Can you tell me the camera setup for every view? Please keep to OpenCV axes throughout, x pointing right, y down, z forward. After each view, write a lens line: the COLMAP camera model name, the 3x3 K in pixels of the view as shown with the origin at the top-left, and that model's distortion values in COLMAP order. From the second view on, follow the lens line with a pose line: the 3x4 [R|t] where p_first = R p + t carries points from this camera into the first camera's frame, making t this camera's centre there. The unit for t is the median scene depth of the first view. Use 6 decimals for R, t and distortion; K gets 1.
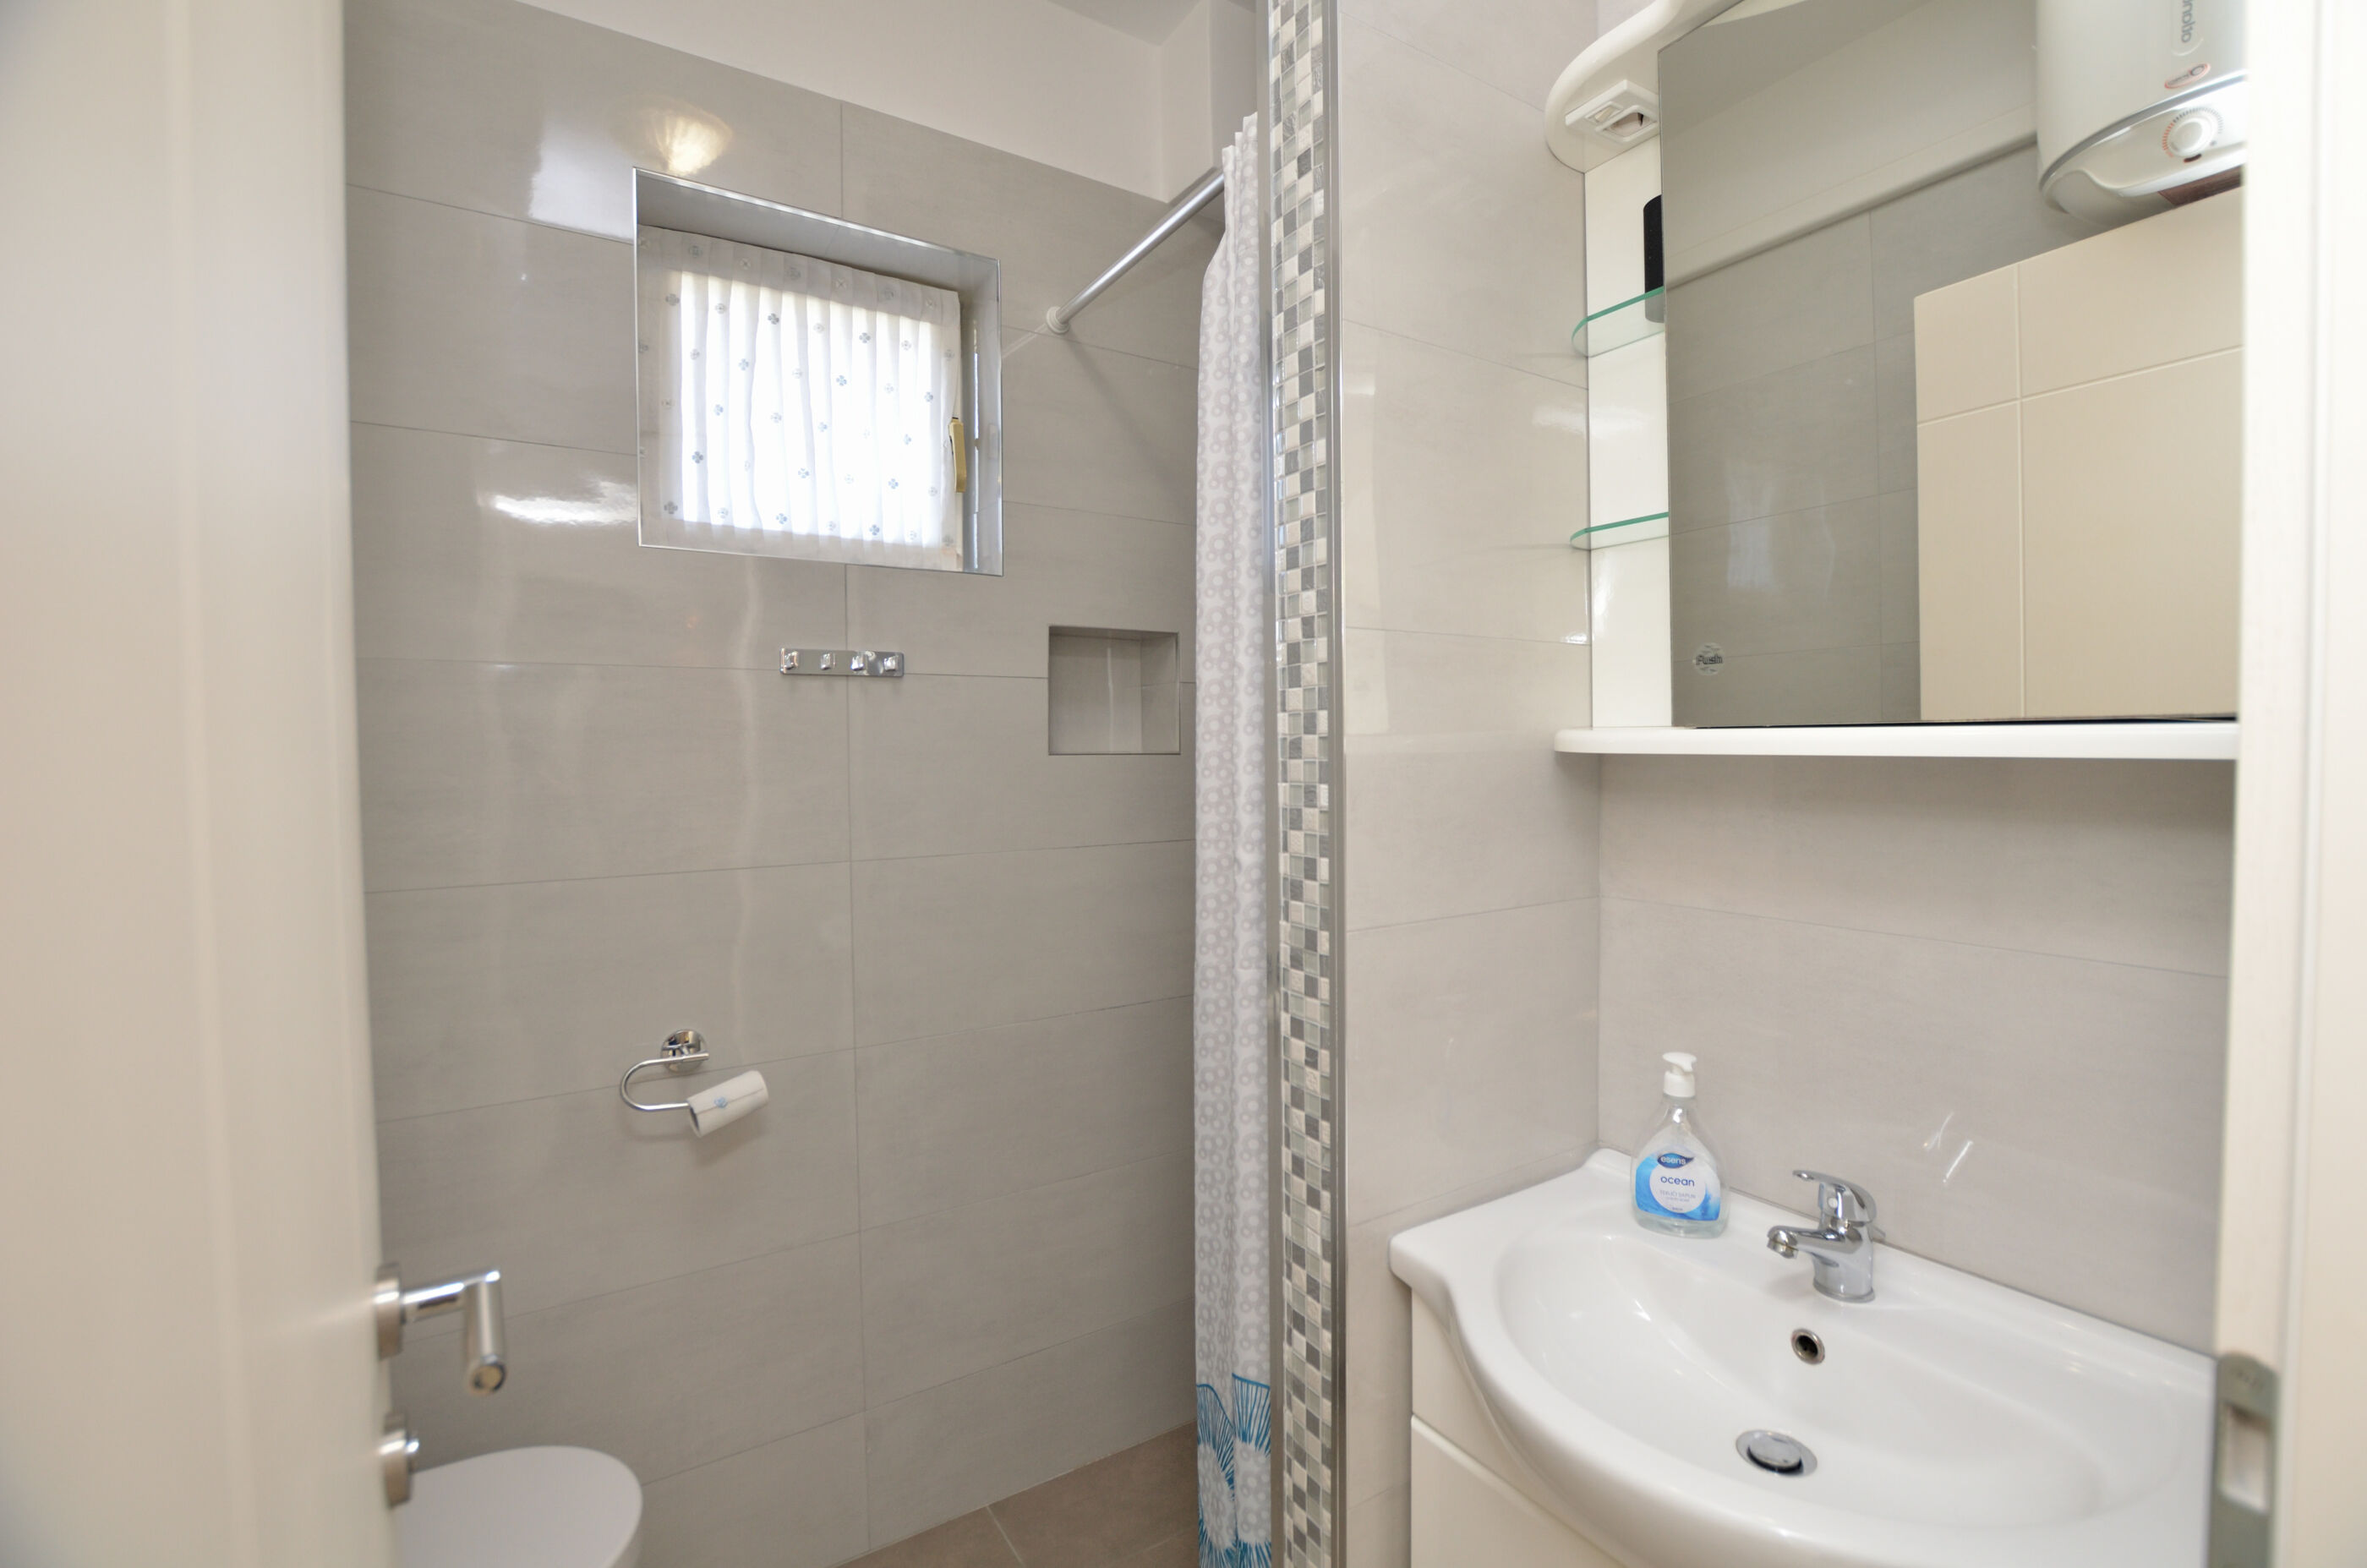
lens RADIAL K [[1054.0, 0, 1183.5], [0, 1054.0, 784.0], [0, 0, 1]] dist [-0.023085, -0.000007]
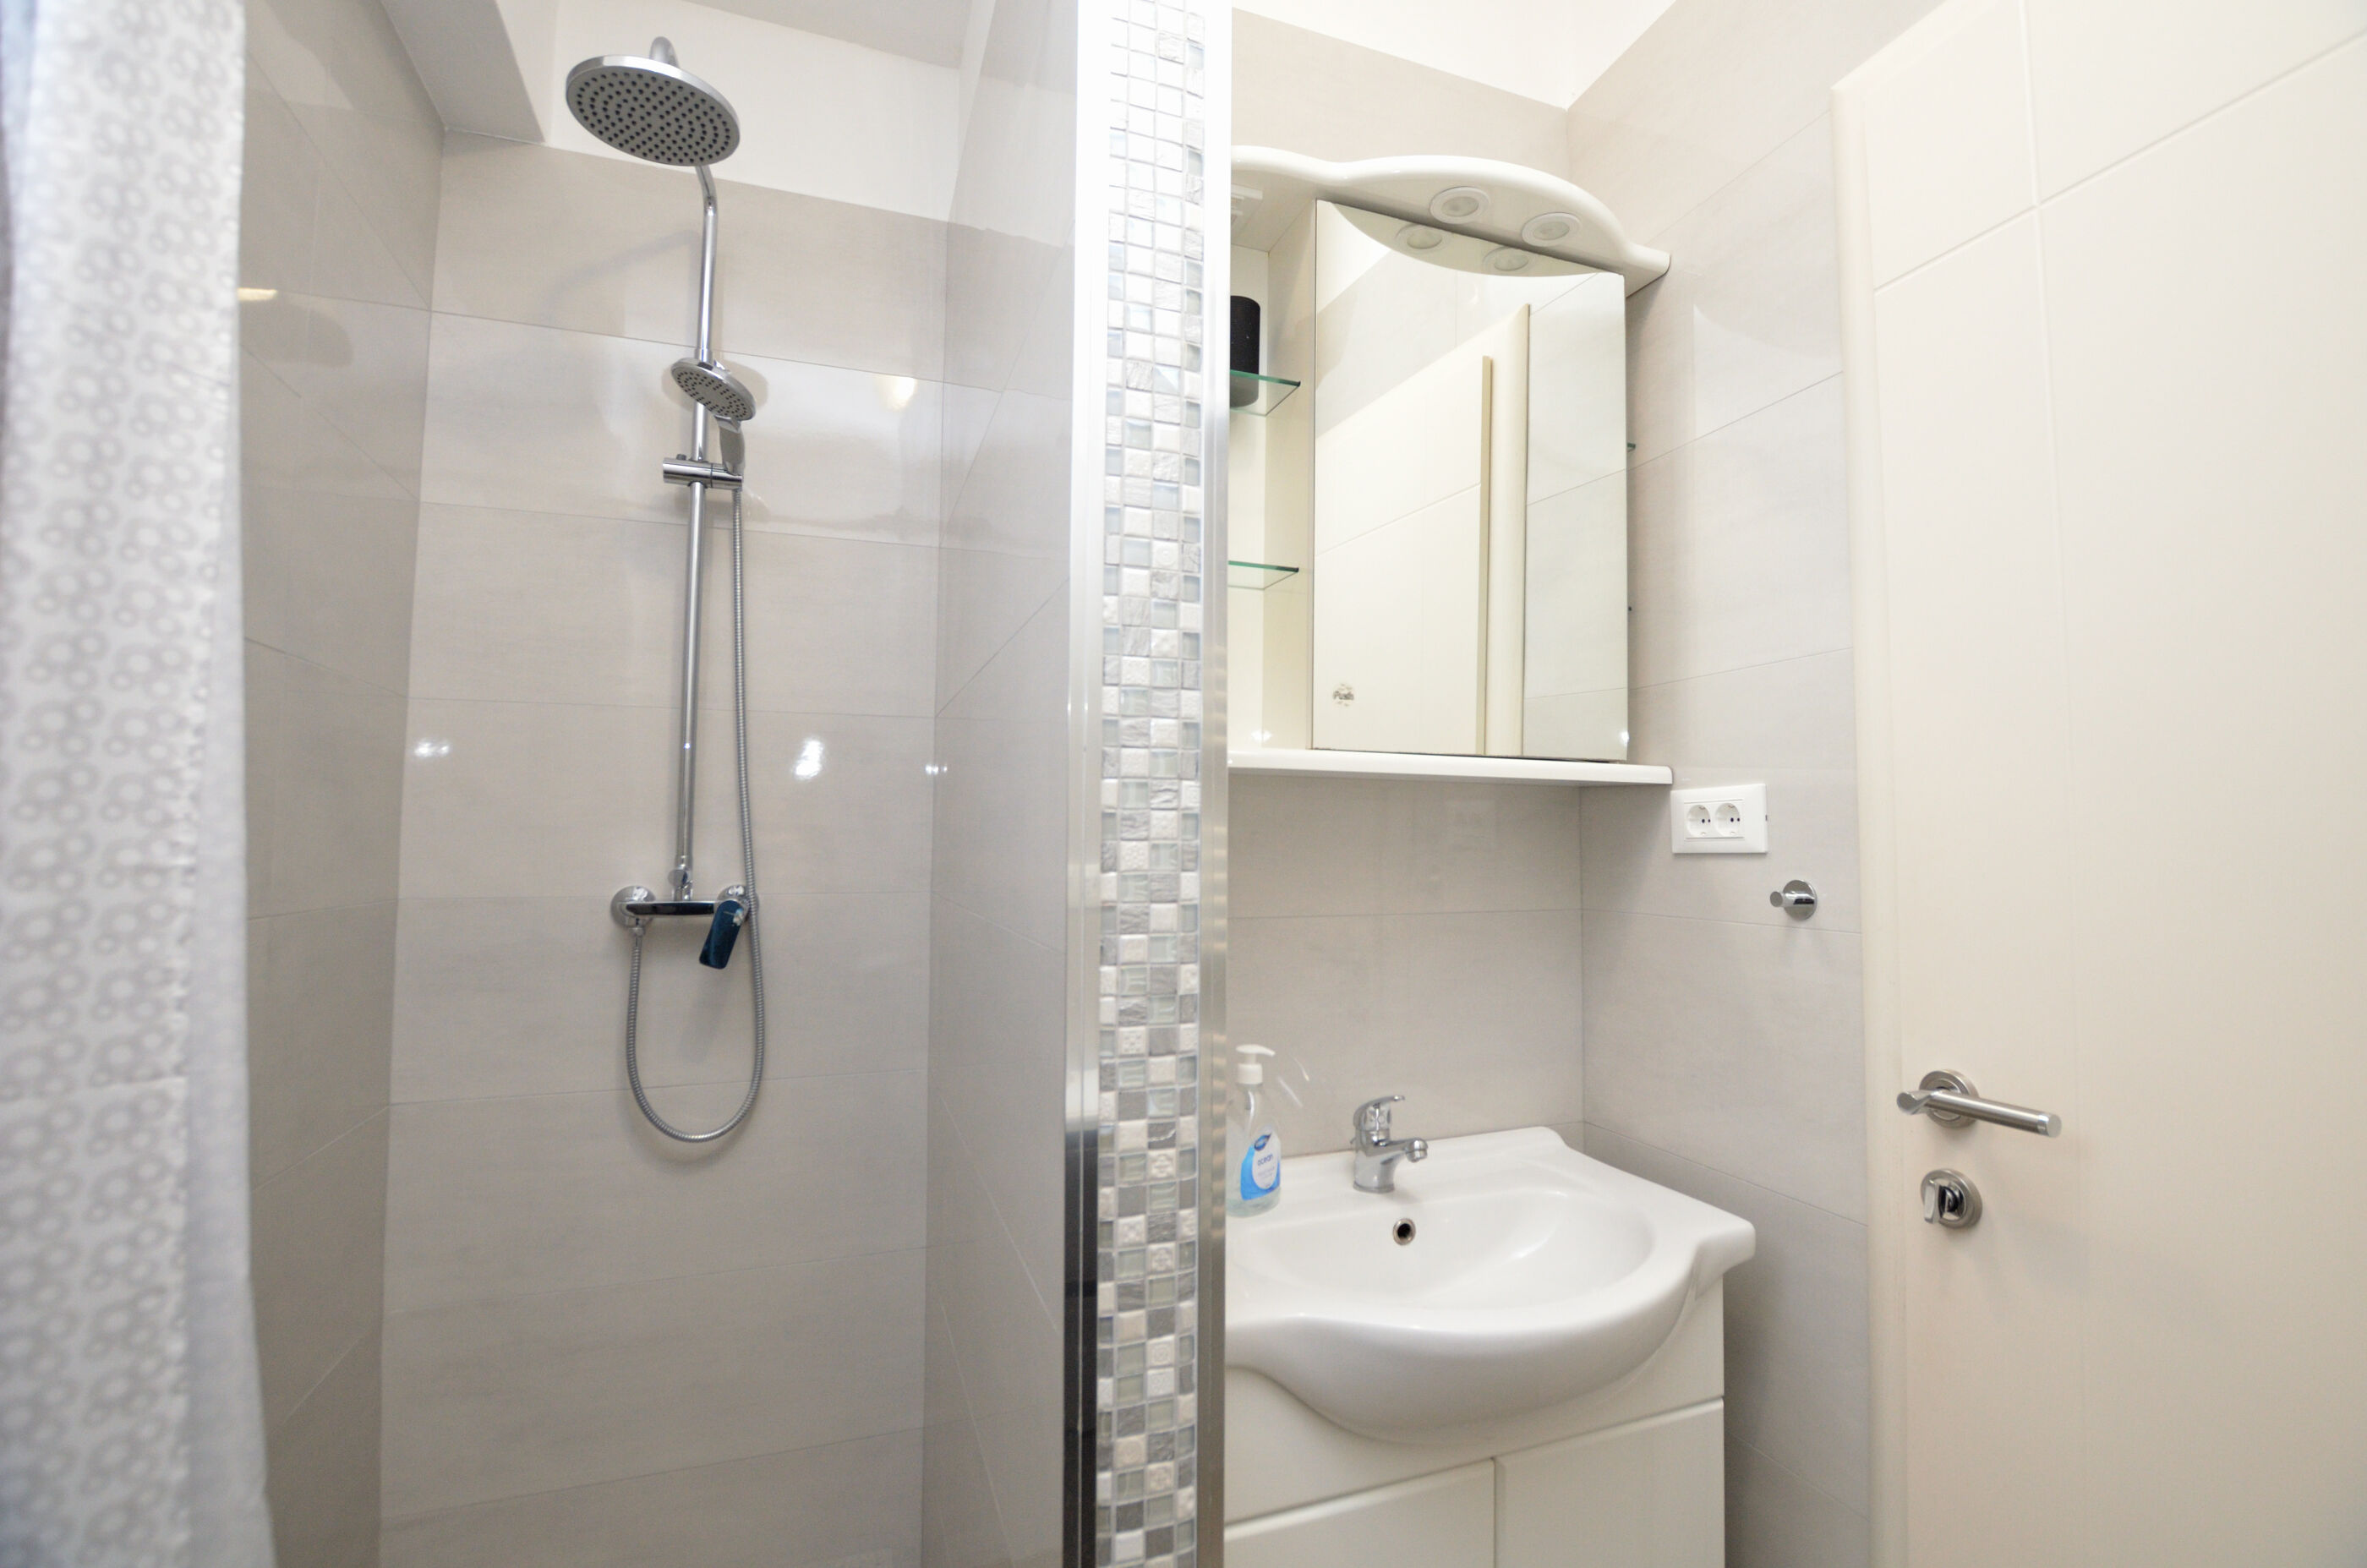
lens RADIAL K [[1054.0, 0, 1183.5], [0, 1054.0, 784.0], [0, 0, 1]] dist [-0.023085, -0.000007]
pose [[0.218340, 0.065665, 0.973661, -0.649487], [0.029904, 0.996815, -0.073932, 0.062122], [-0.975414, 0.045258, 0.215681, 0.816156]]
